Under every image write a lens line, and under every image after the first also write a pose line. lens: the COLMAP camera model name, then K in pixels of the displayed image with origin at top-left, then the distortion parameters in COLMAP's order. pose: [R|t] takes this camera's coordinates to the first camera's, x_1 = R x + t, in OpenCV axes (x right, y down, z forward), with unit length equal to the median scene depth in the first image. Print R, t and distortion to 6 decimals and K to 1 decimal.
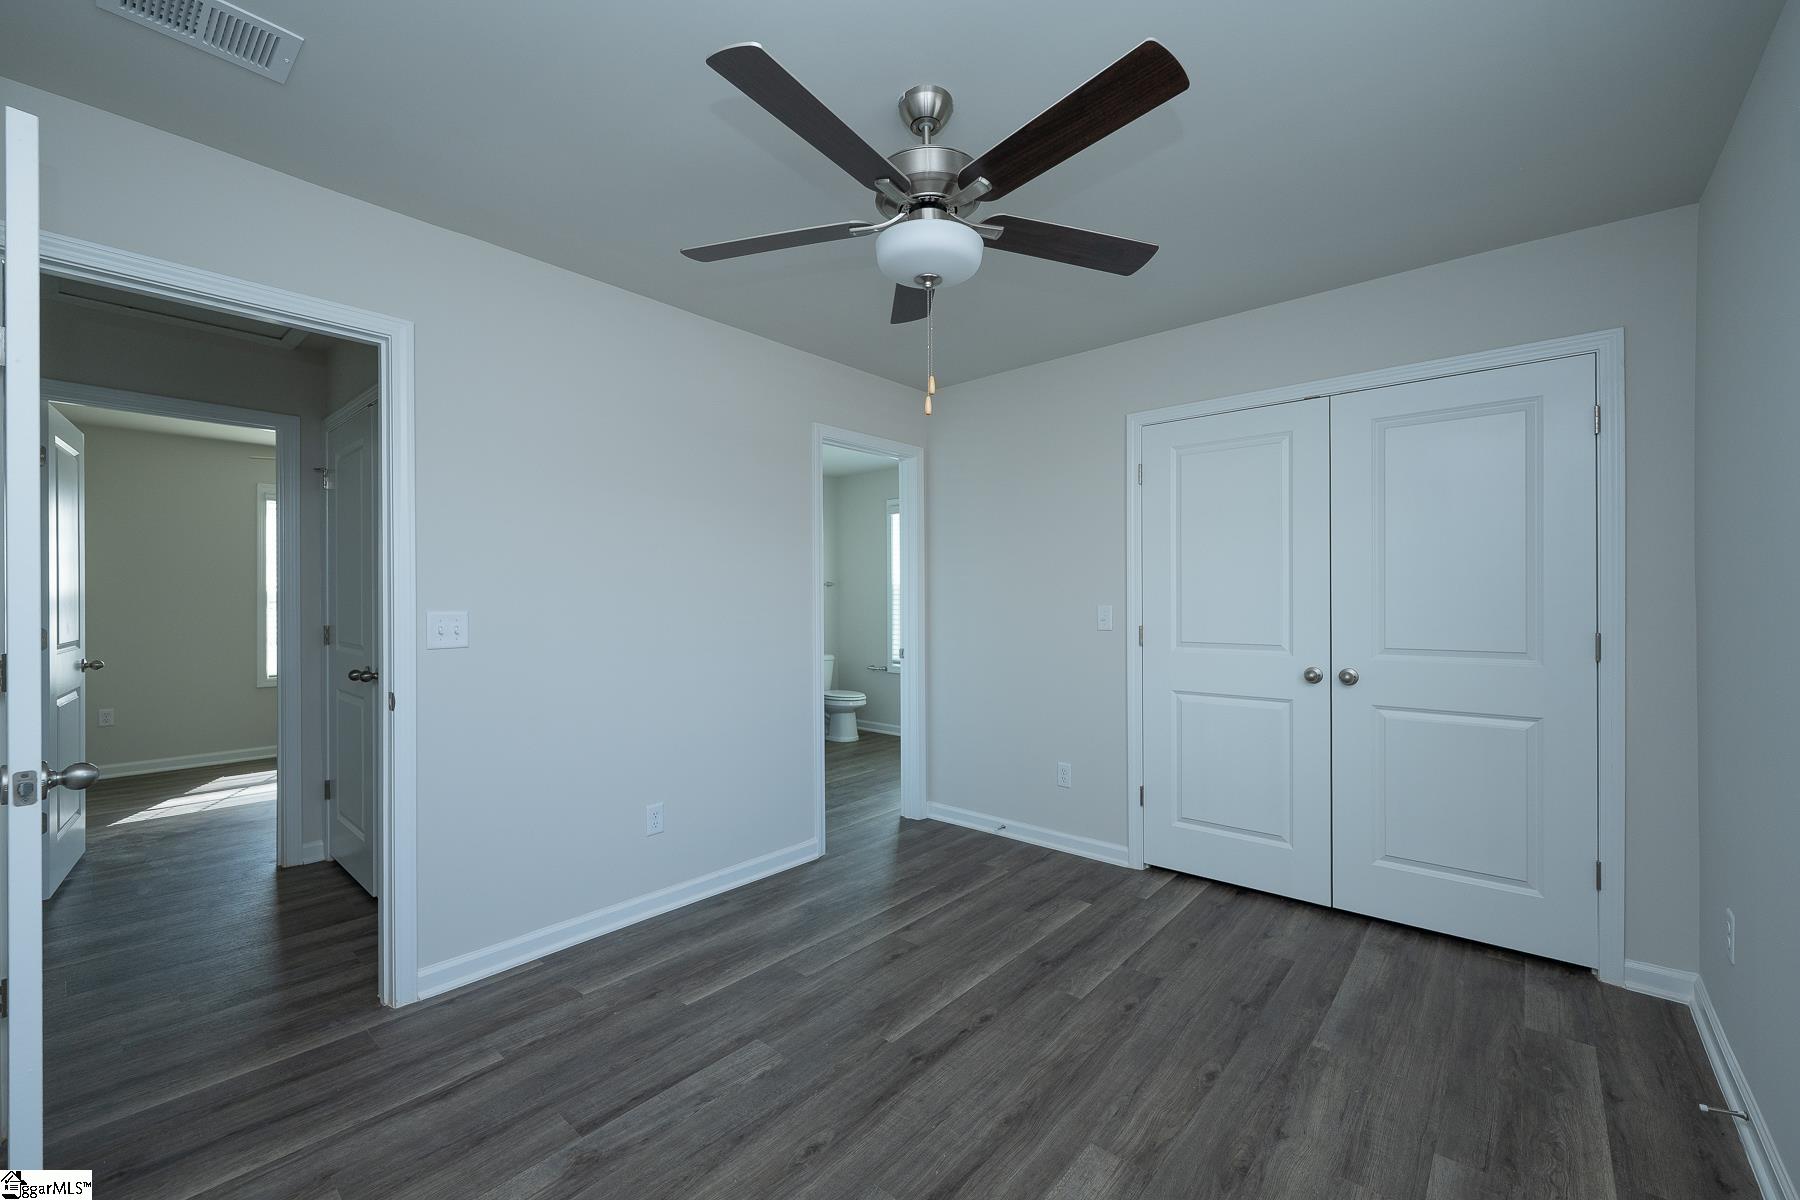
lens RADIAL K [[731.1, 0, 899.4], [0, 731.1, 602.8], [0, 0, 1]] dist [0.000881, 0.000072]
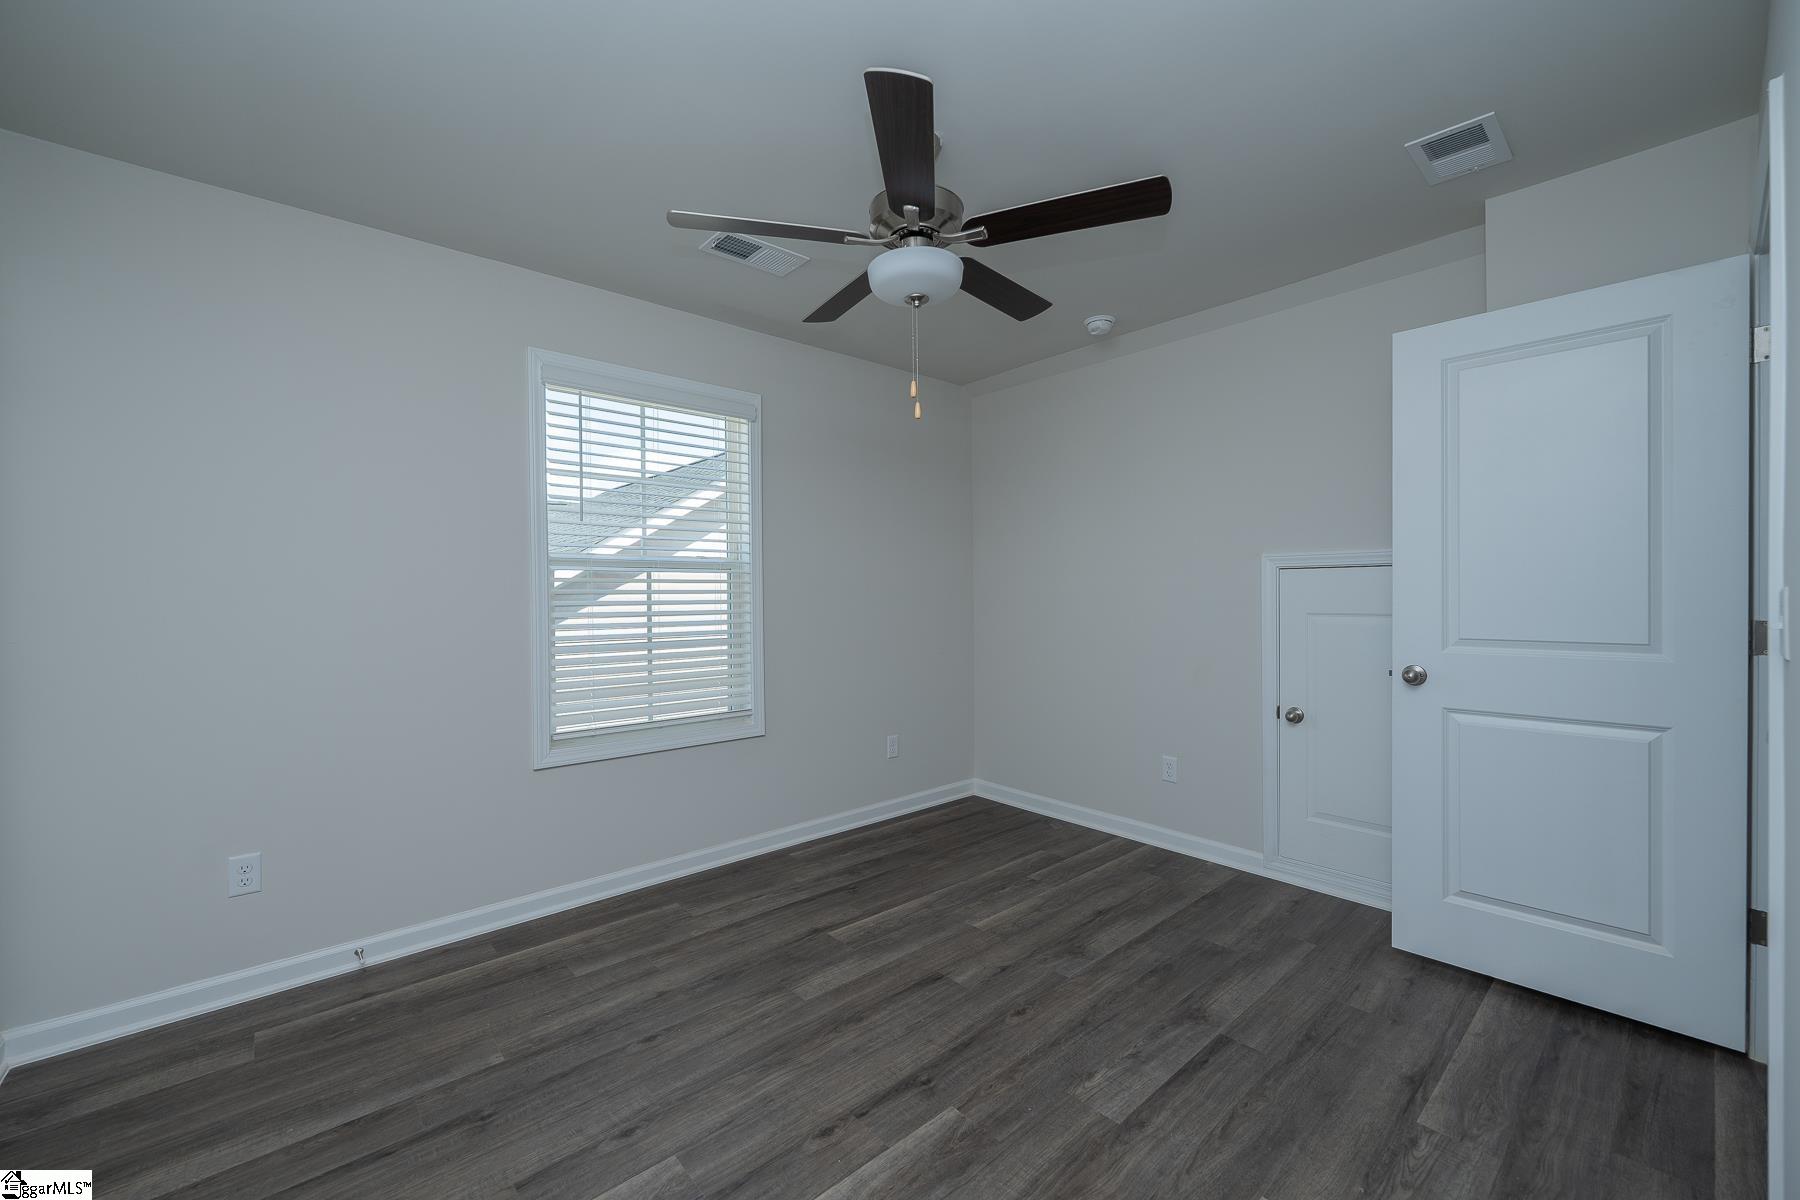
lens RADIAL K [[723.3, 0, 900.0], [0, 723.3, 600.0], [0, 0, 1]] dist [0.000618, -0.000164]
pose [[-0.991470, 0.009403, 0.129996, -0.062454], [0.011039, 0.999869, 0.011870, 0.007678], [-0.129868, 0.013204, -0.991443, 1.755373]]
